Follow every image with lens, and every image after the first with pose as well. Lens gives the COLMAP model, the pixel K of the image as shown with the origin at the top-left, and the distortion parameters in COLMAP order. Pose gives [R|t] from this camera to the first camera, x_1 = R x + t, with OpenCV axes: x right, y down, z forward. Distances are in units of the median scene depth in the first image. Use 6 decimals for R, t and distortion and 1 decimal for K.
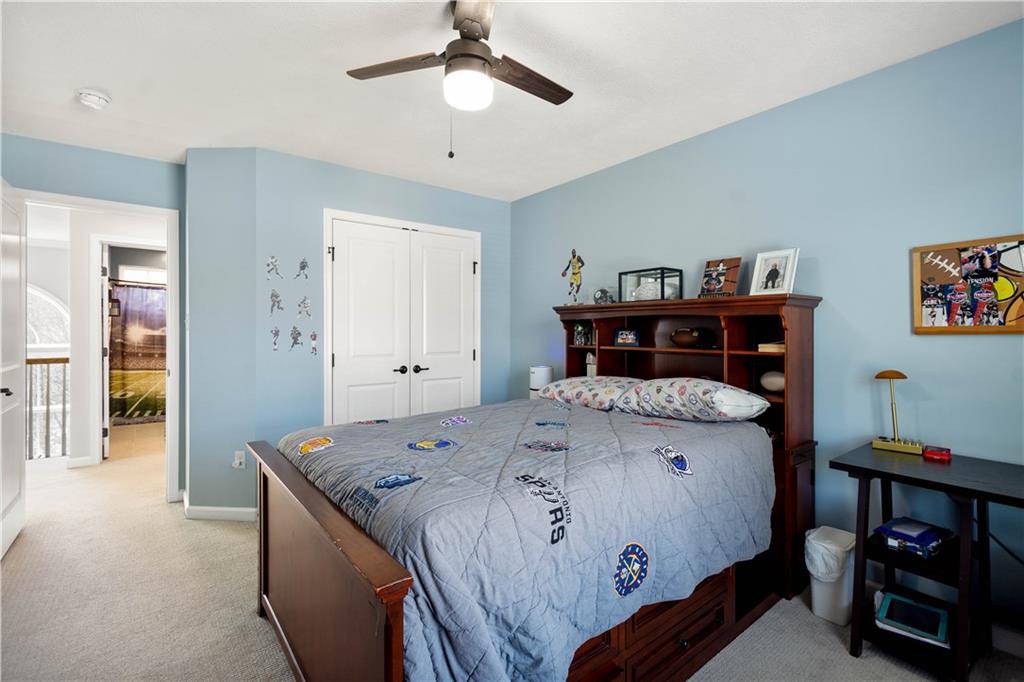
lens RADIAL K [[458.7, 0, 509.4], [0, 458.7, 333.8], [0, 0, 1]] dist [0.005918, 0.000404]
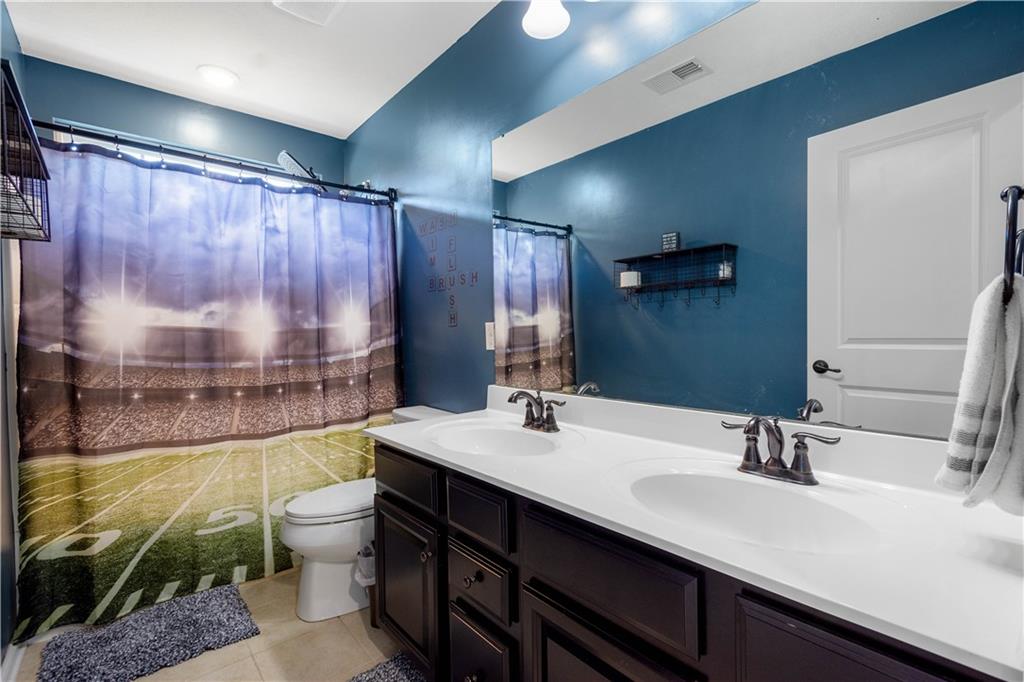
lens RADIAL K [[458.7, 0, 514.8], [0, 458.7, 344.6], [0, 0, 1]] dist [0.005918, 0.000404]
pose [[0.998776, -0.017284, 0.046345, -0.583676], [0.016198, 0.999588, 0.023711, 0.010413], [-0.046736, -0.022932, 0.998644, 0.708295]]
